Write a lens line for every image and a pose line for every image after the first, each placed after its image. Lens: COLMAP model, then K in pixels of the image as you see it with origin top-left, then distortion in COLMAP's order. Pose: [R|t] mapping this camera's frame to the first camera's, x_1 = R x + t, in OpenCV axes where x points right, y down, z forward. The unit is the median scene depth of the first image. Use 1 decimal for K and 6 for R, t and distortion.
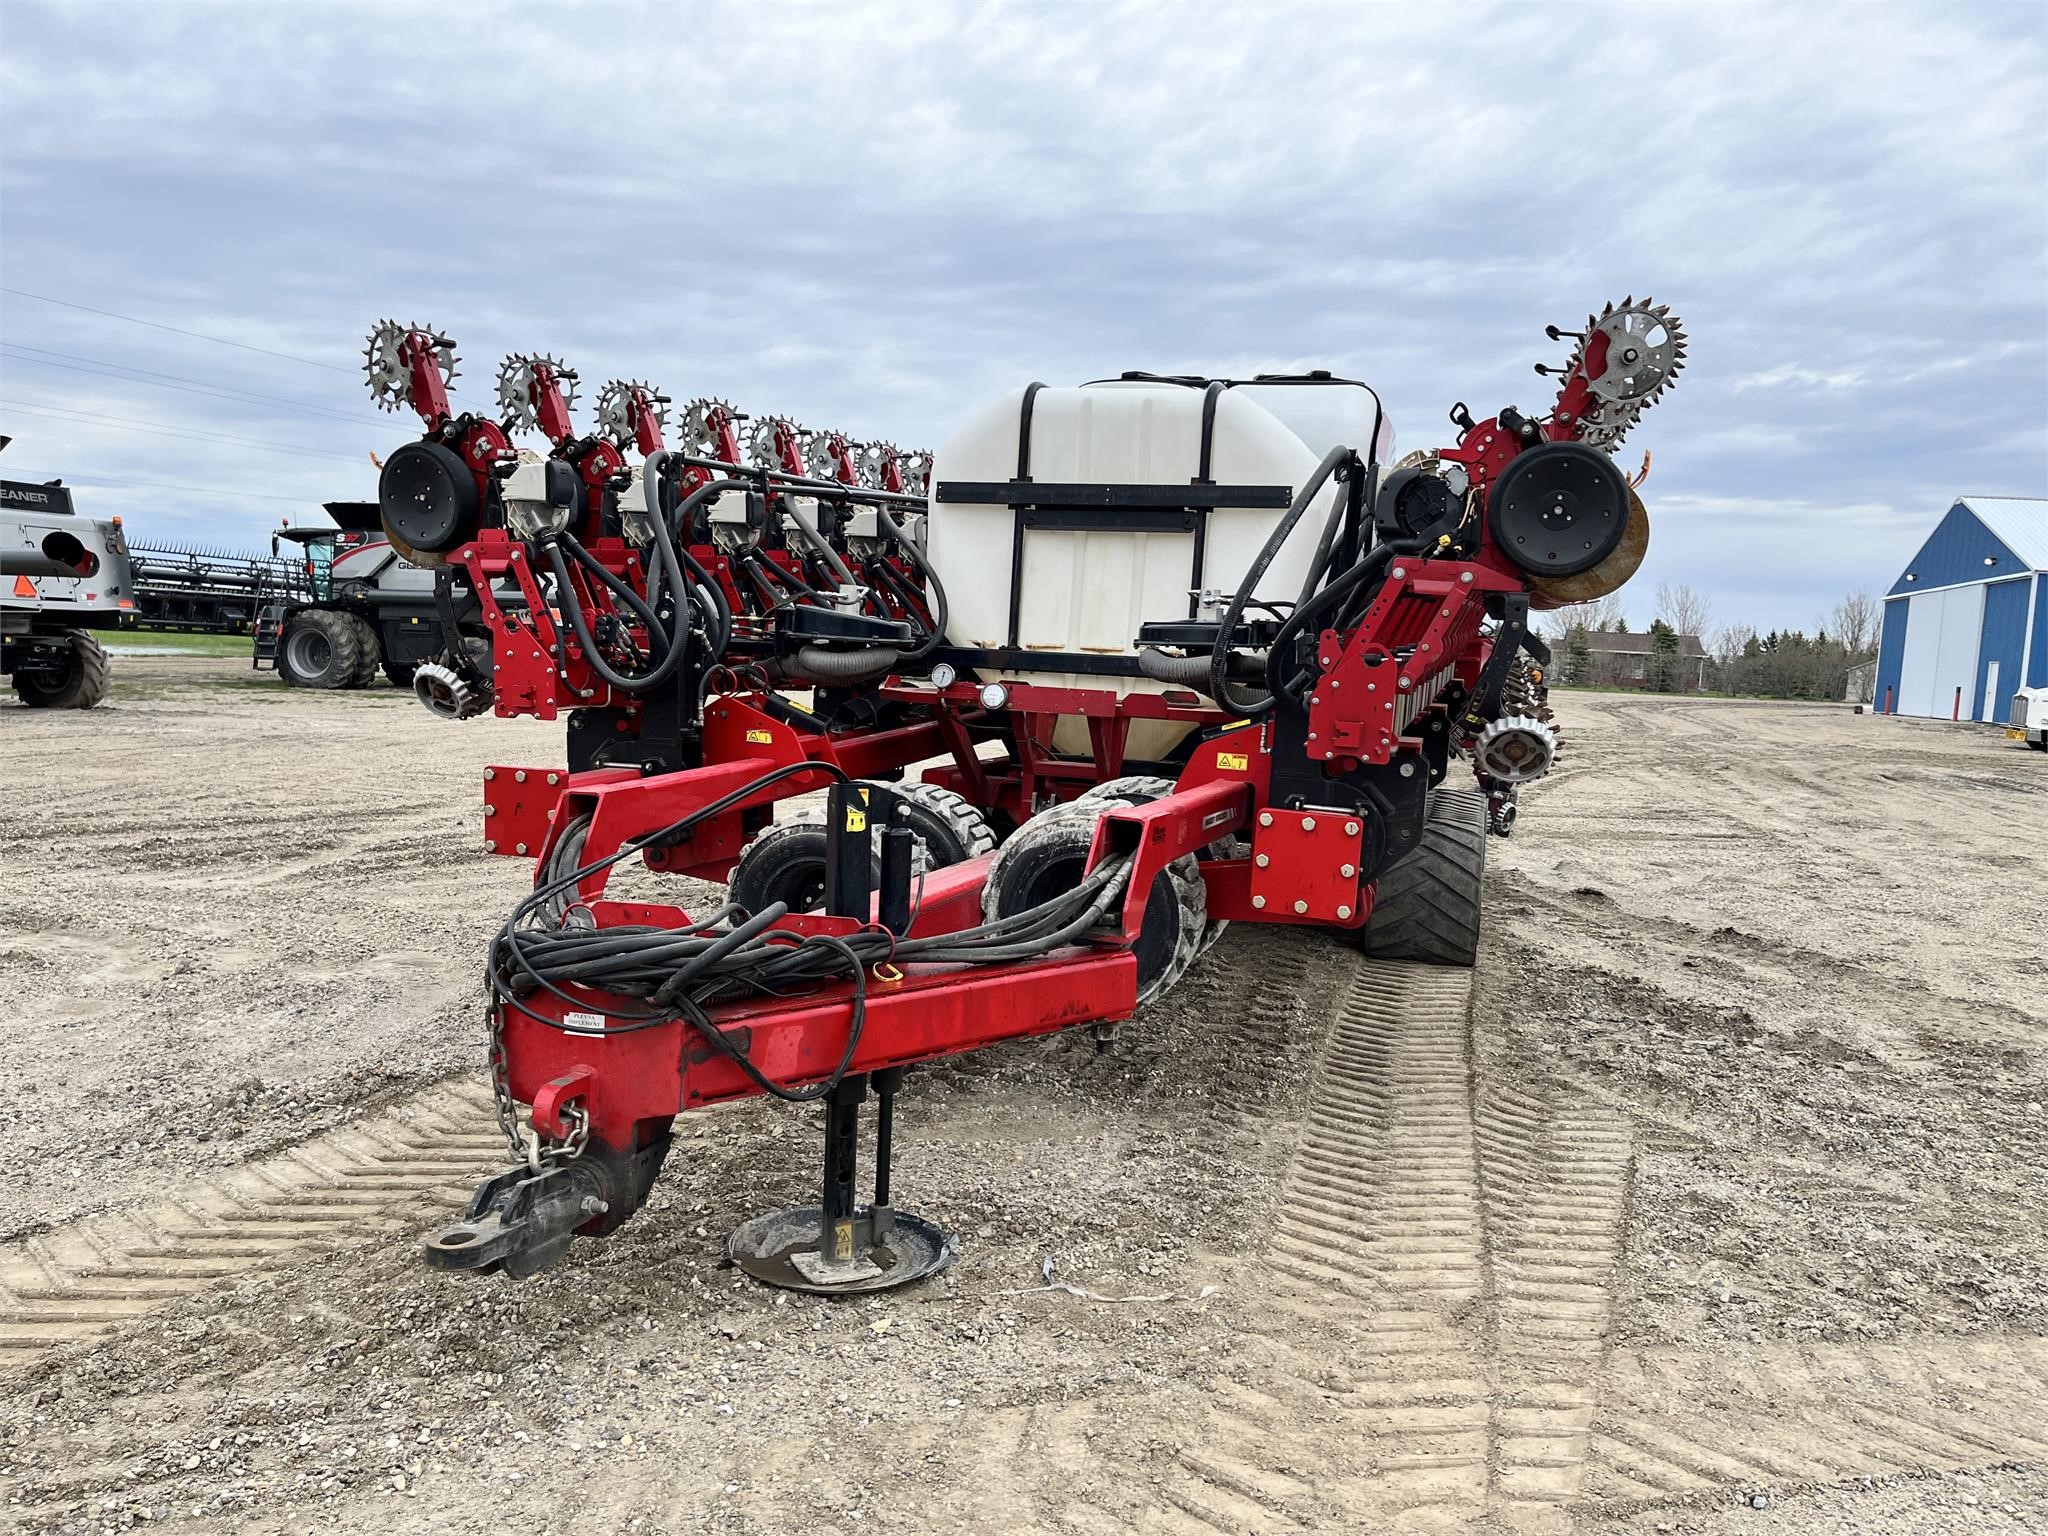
lens RADIAL K [[1542.3, 0, 1043.7], [0, 1542.3, 783.4], [0, 0, 1]] dist [0.072654, -0.103901]
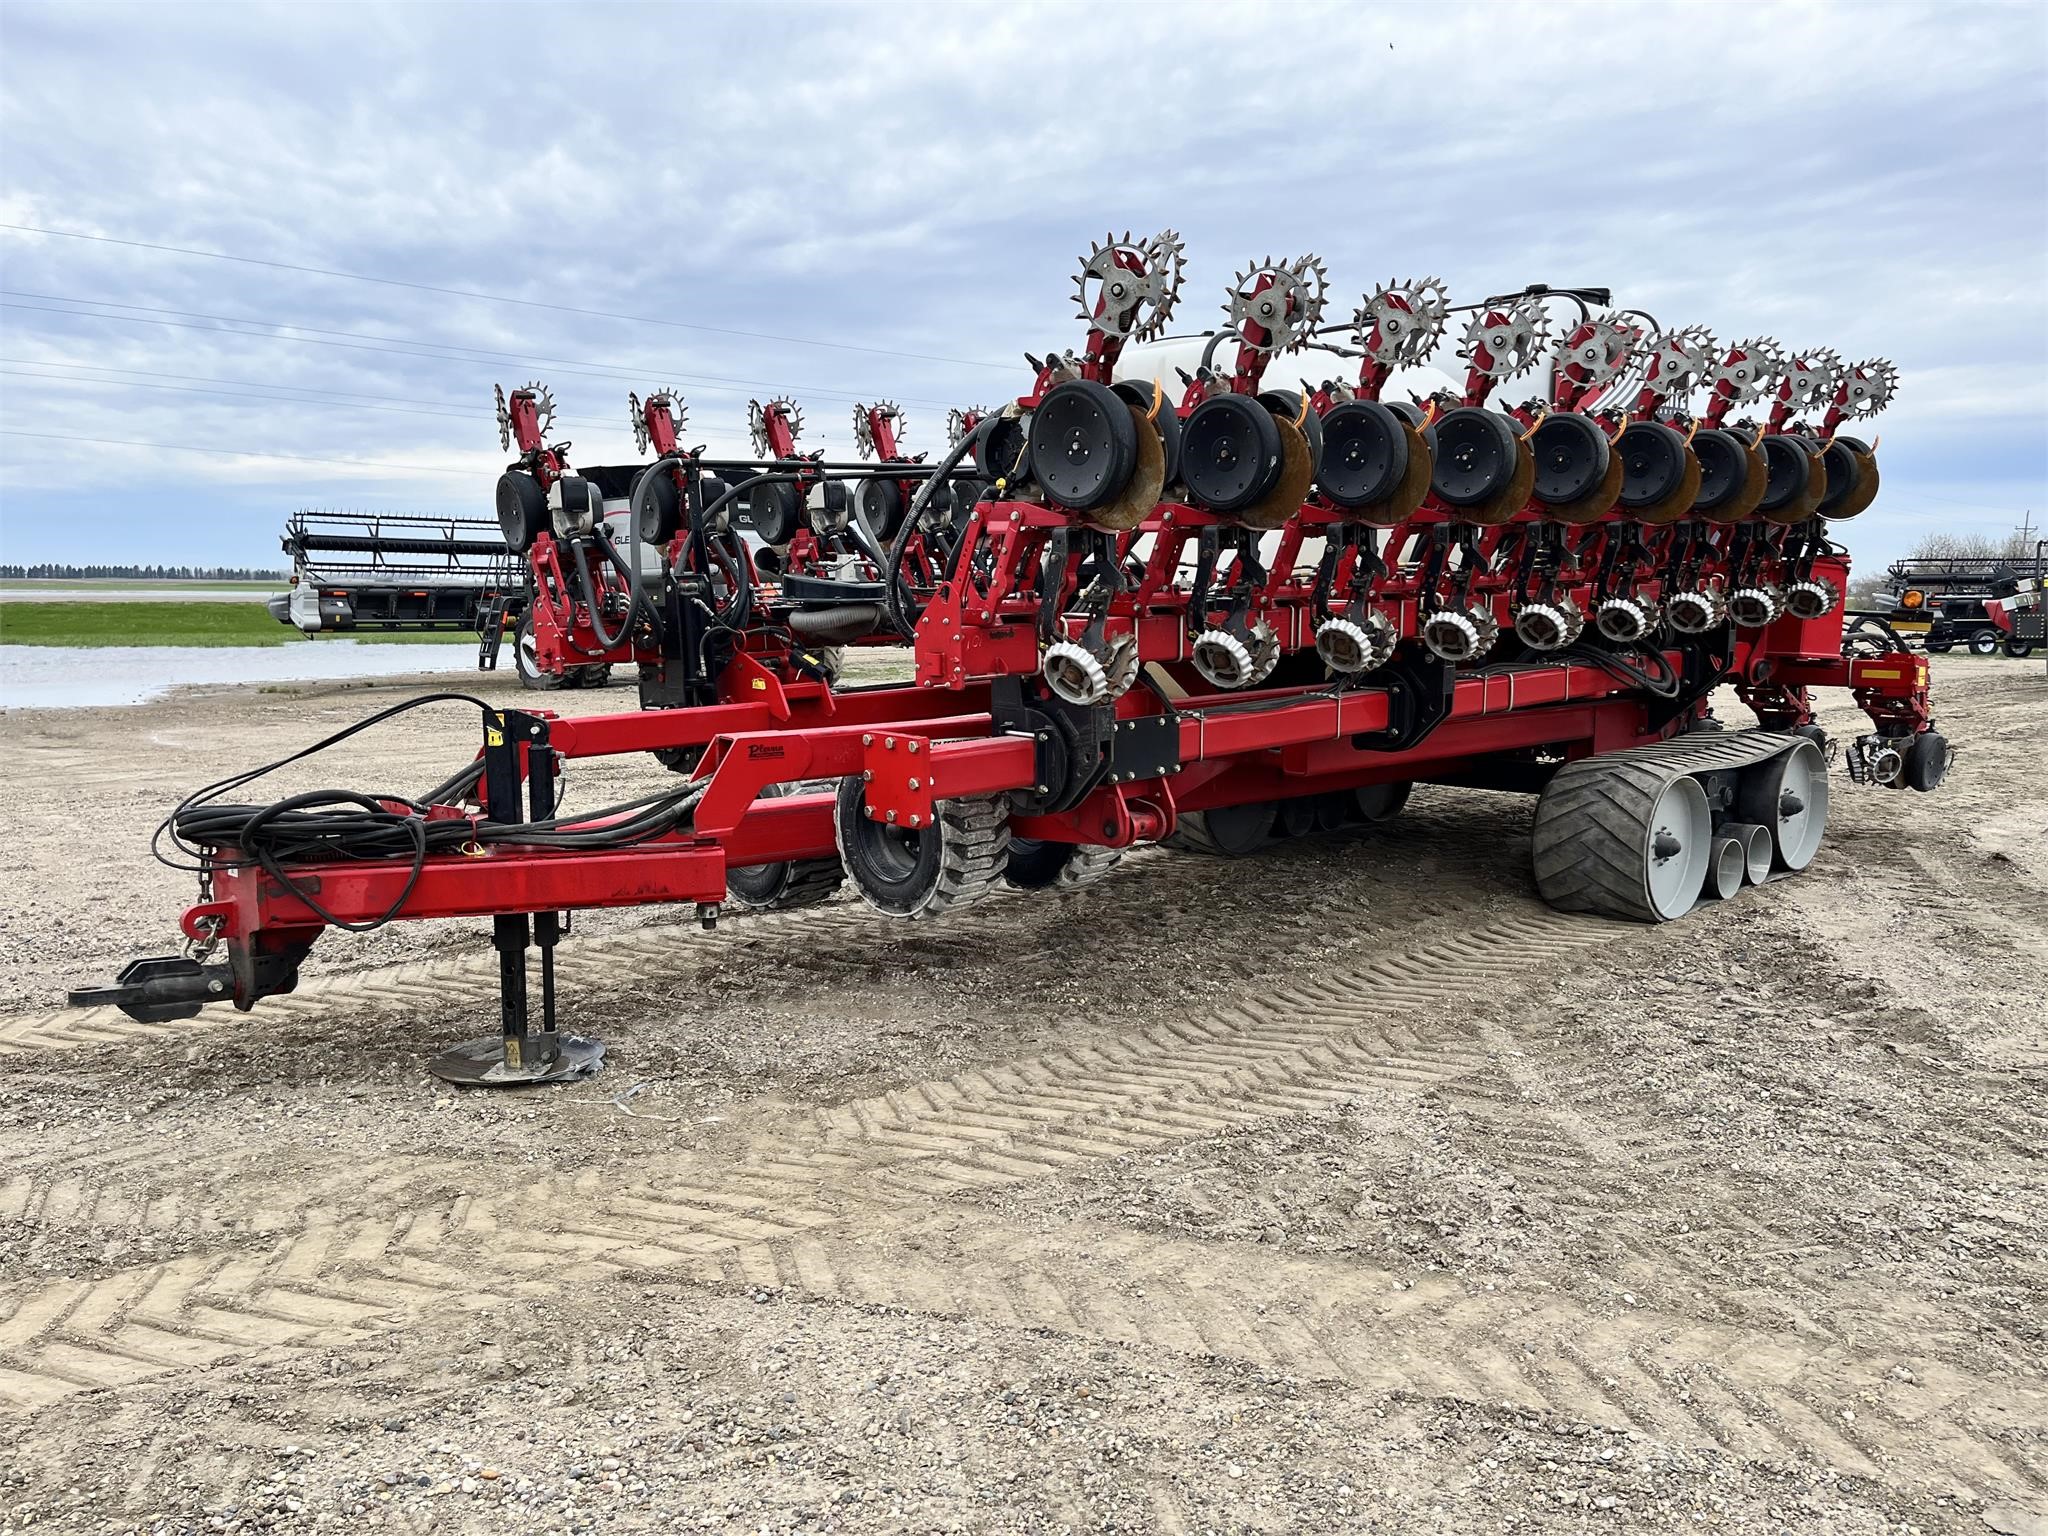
lens RADIAL K [[1542.3, 0, 1040.5], [0, 1542.3, 782.3], [0, 0, 1]] dist [0.072654, -0.103901]
pose [[0.863406, 0.006521, -0.504467, 0.695487], [0.003091, 0.999829, 0.018213, 0.028774], [0.504500, -0.017285, 0.863239, 0.058345]]
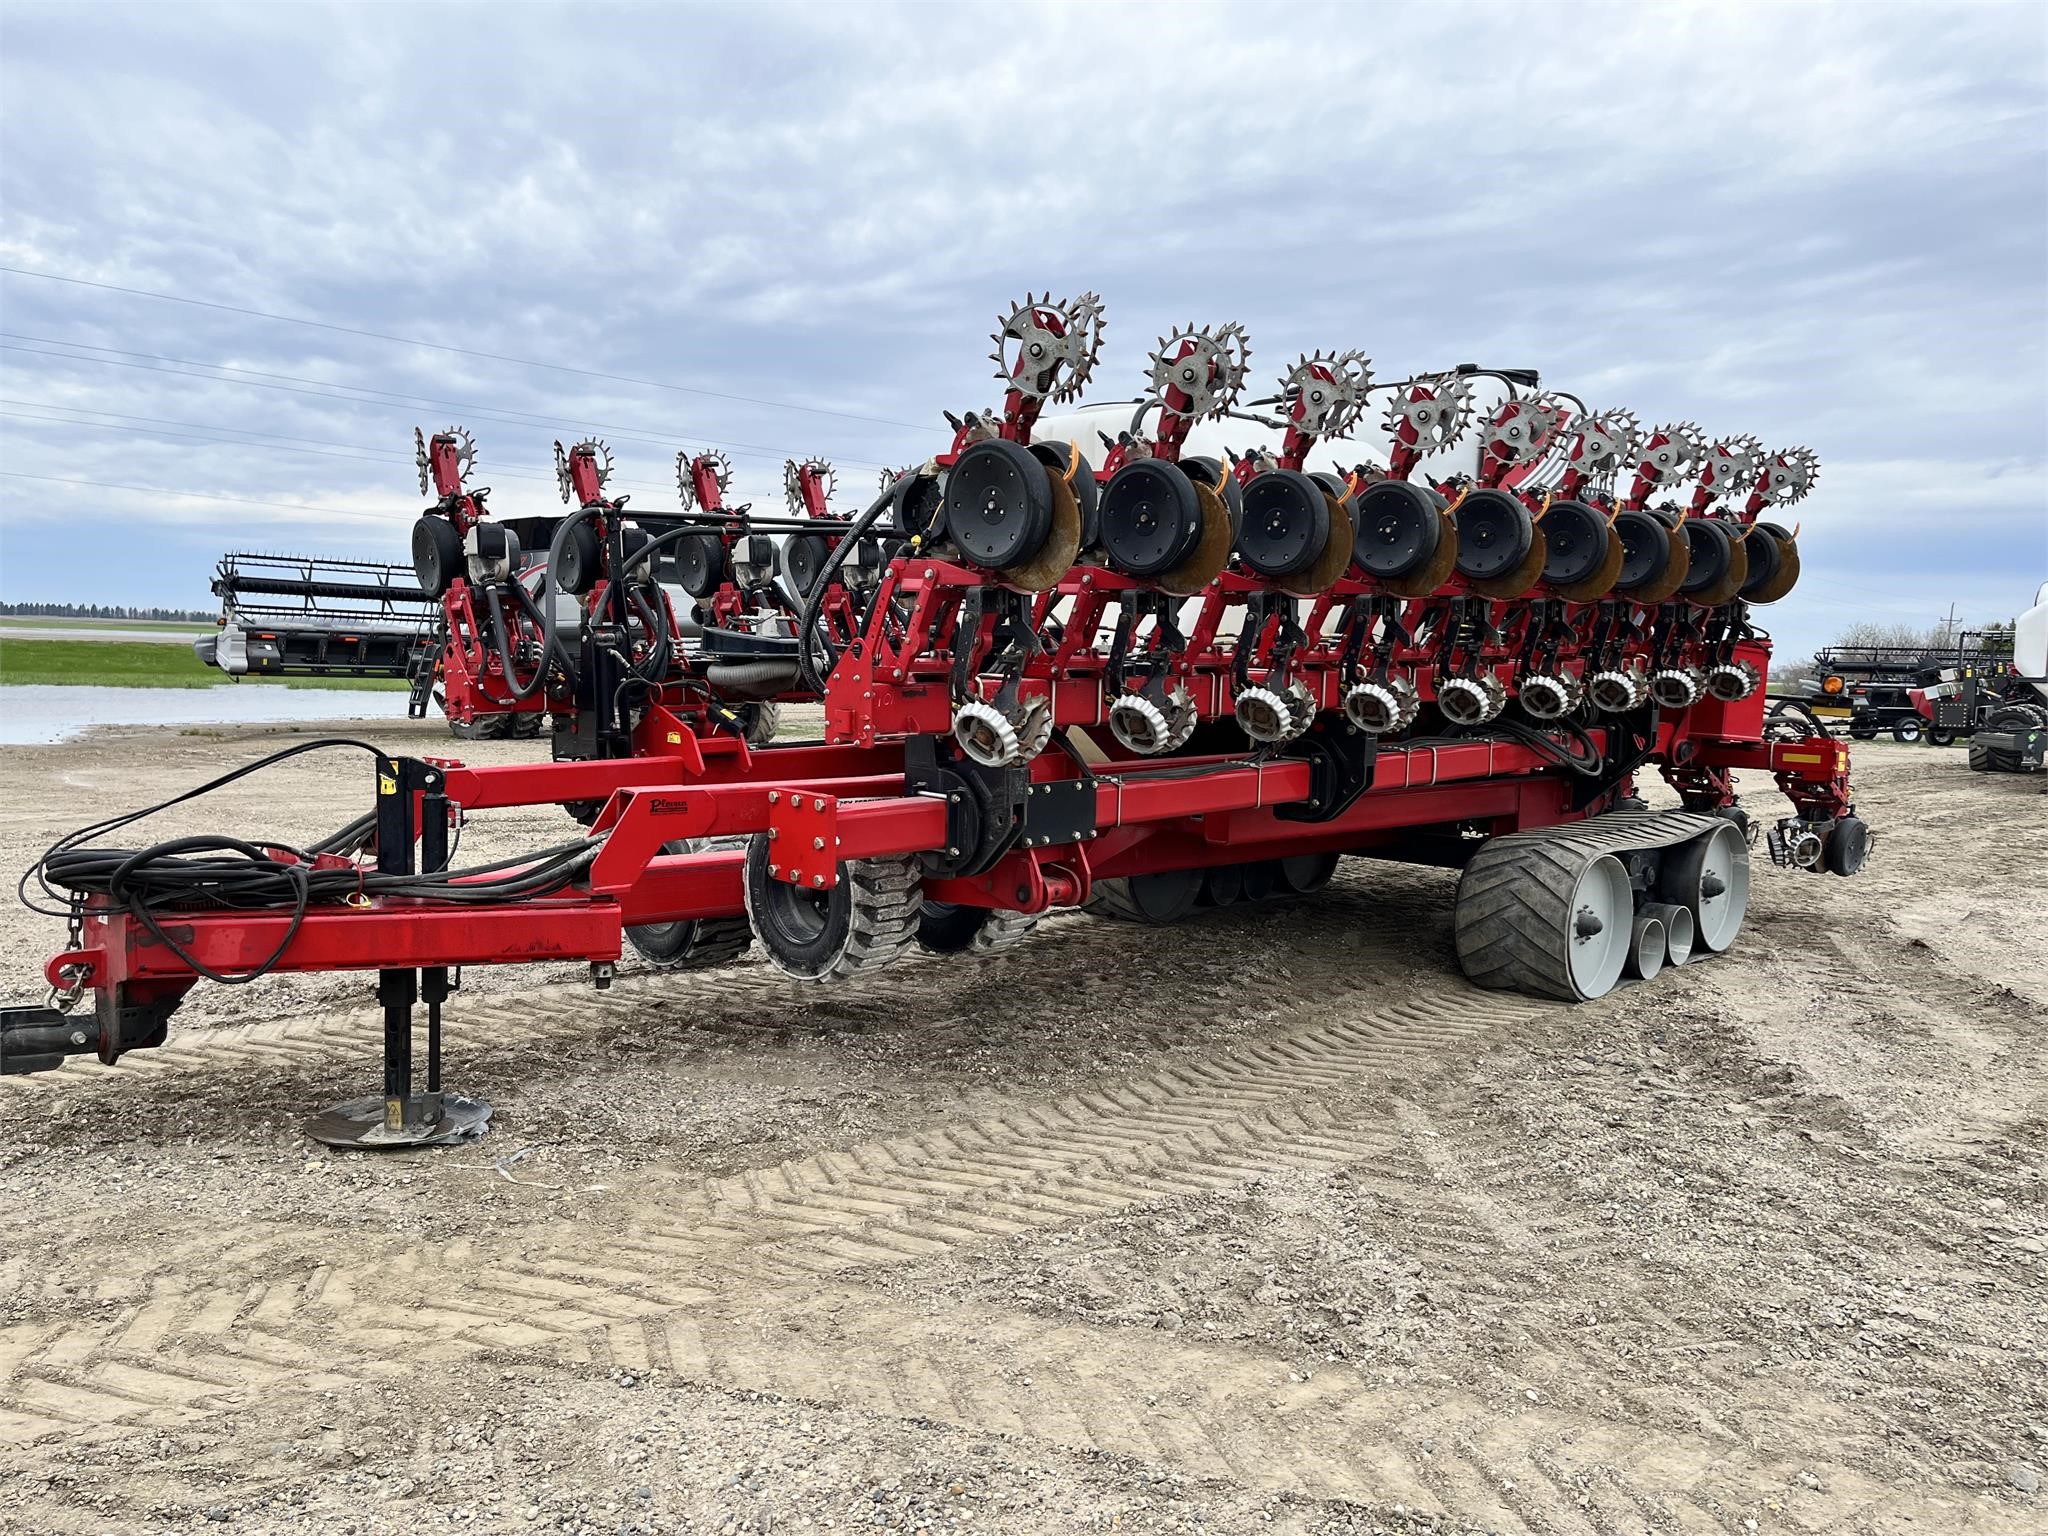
lens RADIAL K [[1542.3, 0, 1023.4], [0, 1542.3, 783.5], [0, 0, 1]] dist [0.072654, -0.103901]
pose [[0.876750, 0.008472, -0.480872, 0.701636], [-0.021736, 0.999521, -0.022019, 0.028595], [0.480455, 0.029758, 0.876514, 0.084134]]
